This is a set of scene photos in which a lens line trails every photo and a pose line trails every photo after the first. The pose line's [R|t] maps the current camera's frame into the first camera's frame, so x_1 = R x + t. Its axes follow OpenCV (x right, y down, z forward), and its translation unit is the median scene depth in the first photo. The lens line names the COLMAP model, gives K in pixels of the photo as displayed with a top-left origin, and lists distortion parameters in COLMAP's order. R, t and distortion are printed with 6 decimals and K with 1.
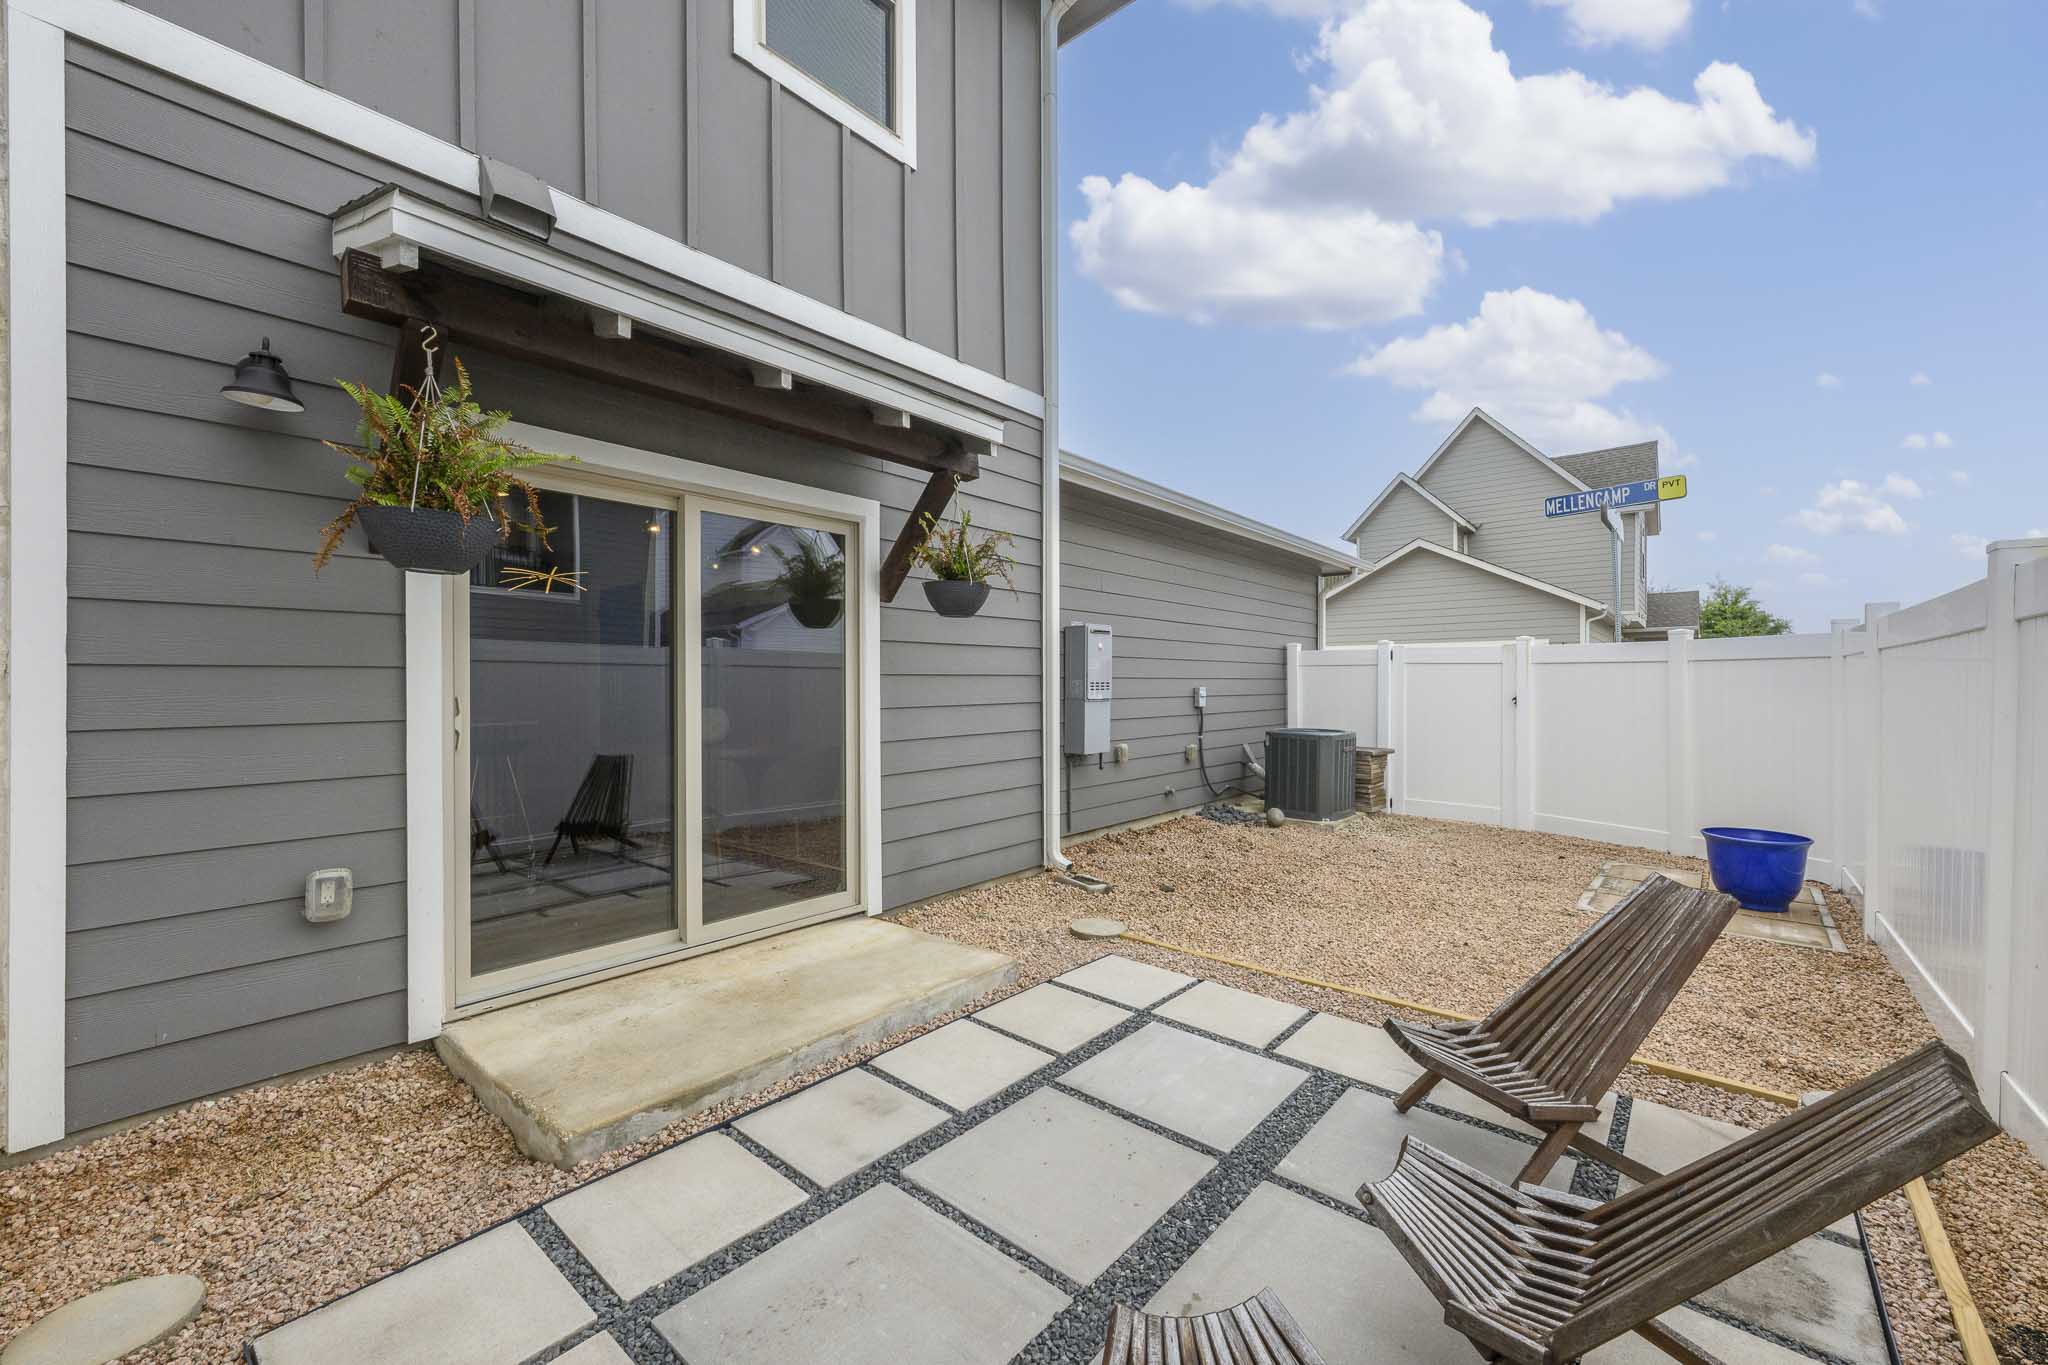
lens RADIAL K [[814.1, 0, 1028.3], [0, 814.1, 684.5], [0, 0, 1]] dist [0.001601, 0.000645]
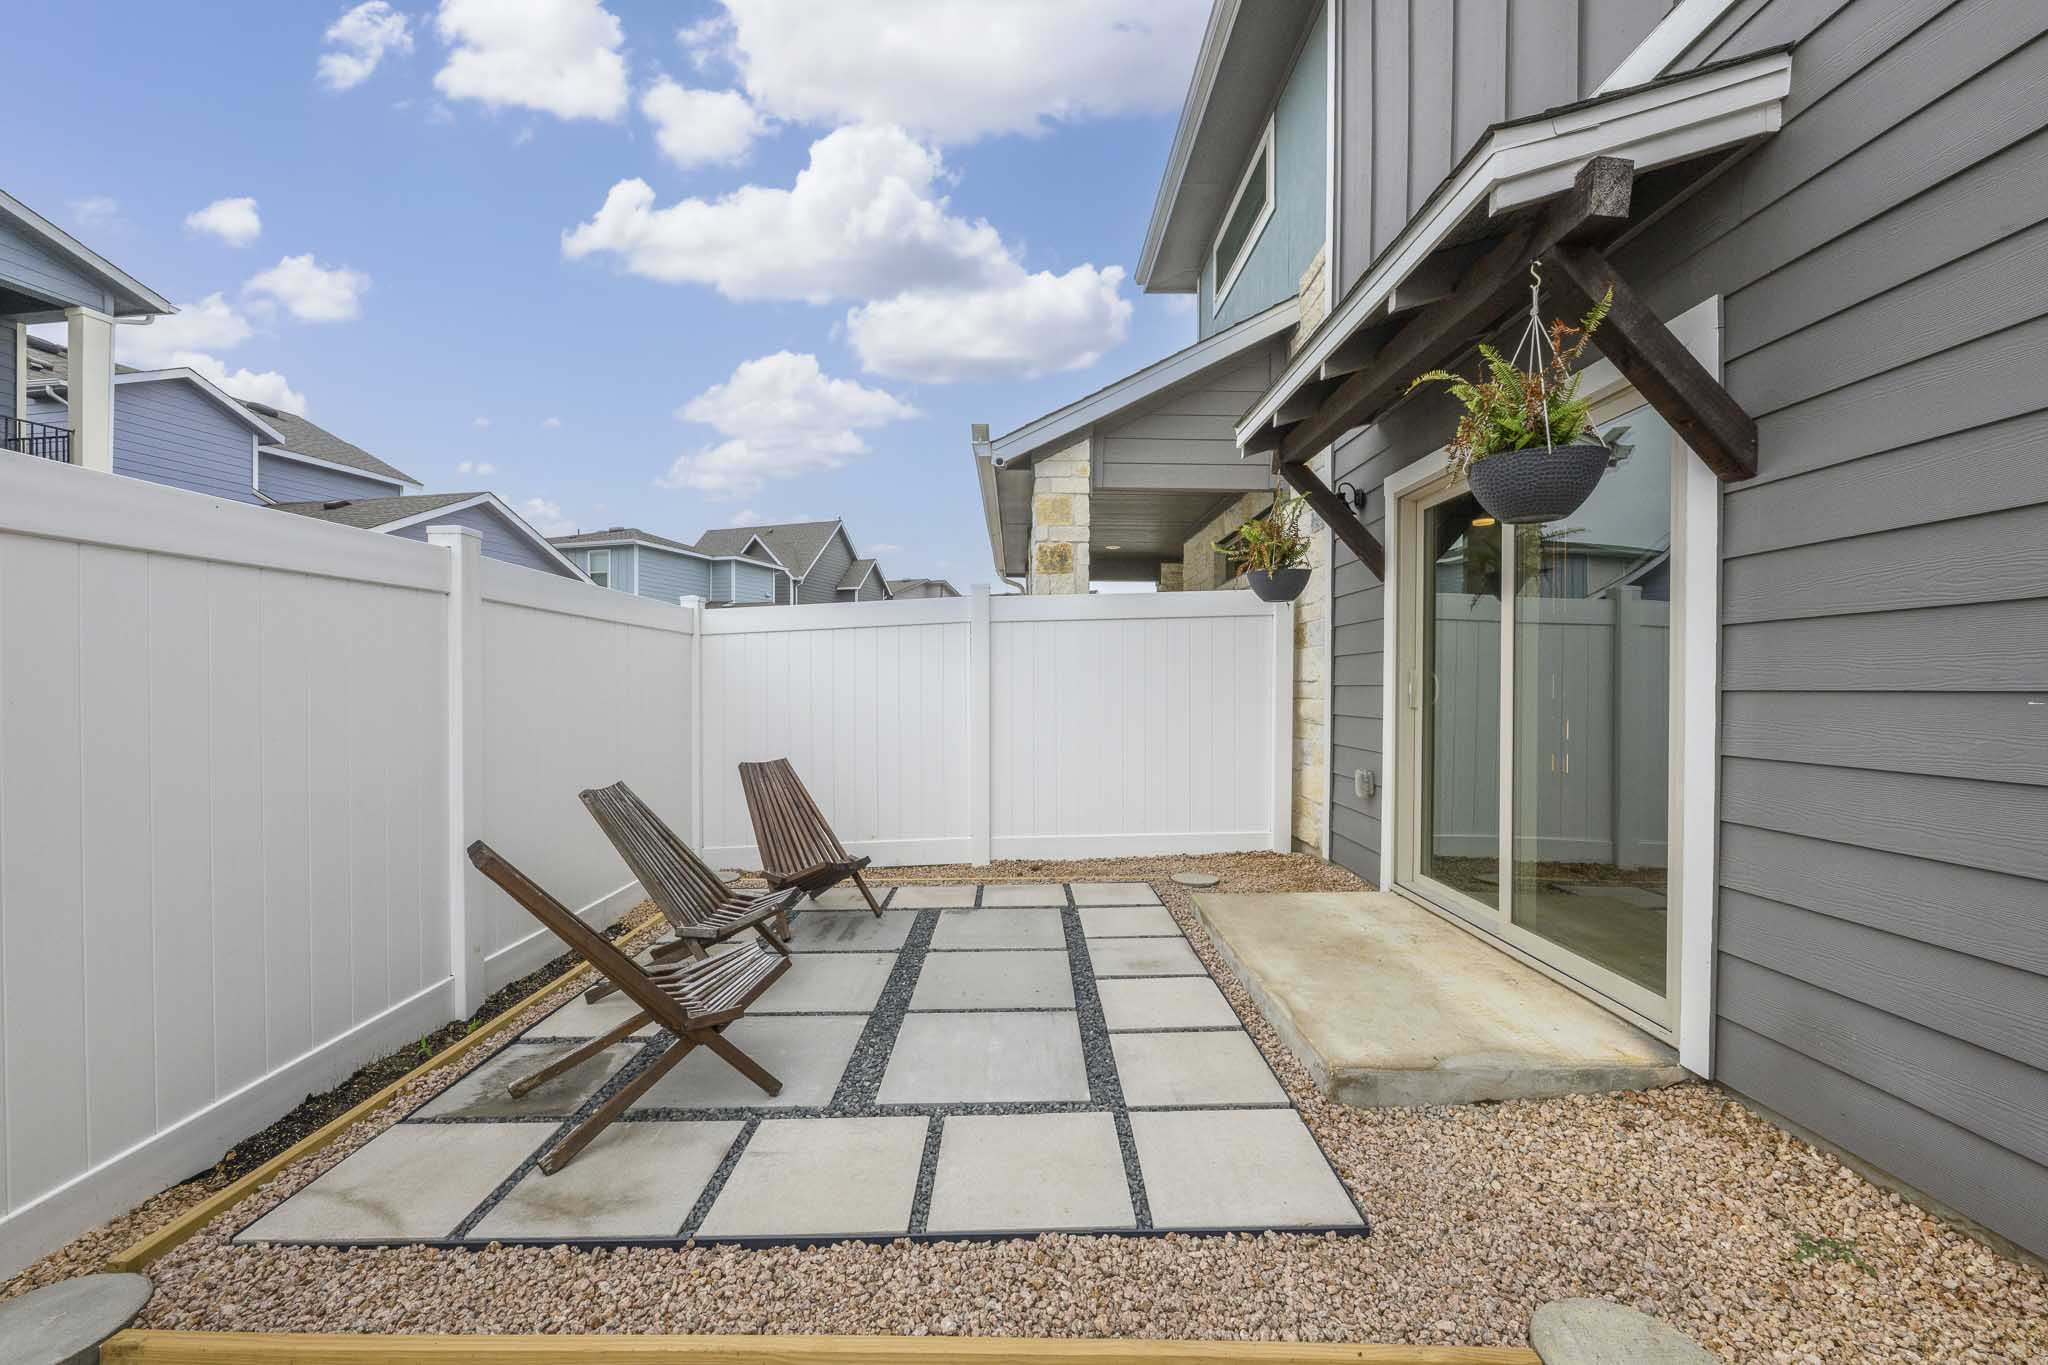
lens RADIAL K [[814.1, 0, 1036.3], [0, 814.1, 683.5], [0, 0, 1]] dist [0.001601, 0.000645]
pose [[-0.754216, 0.000248, -0.656626, 0.765727], [-0.003292, 0.999986, 0.004160, 0.035701], [0.656618, 0.005299, -0.754205, 1.724654]]
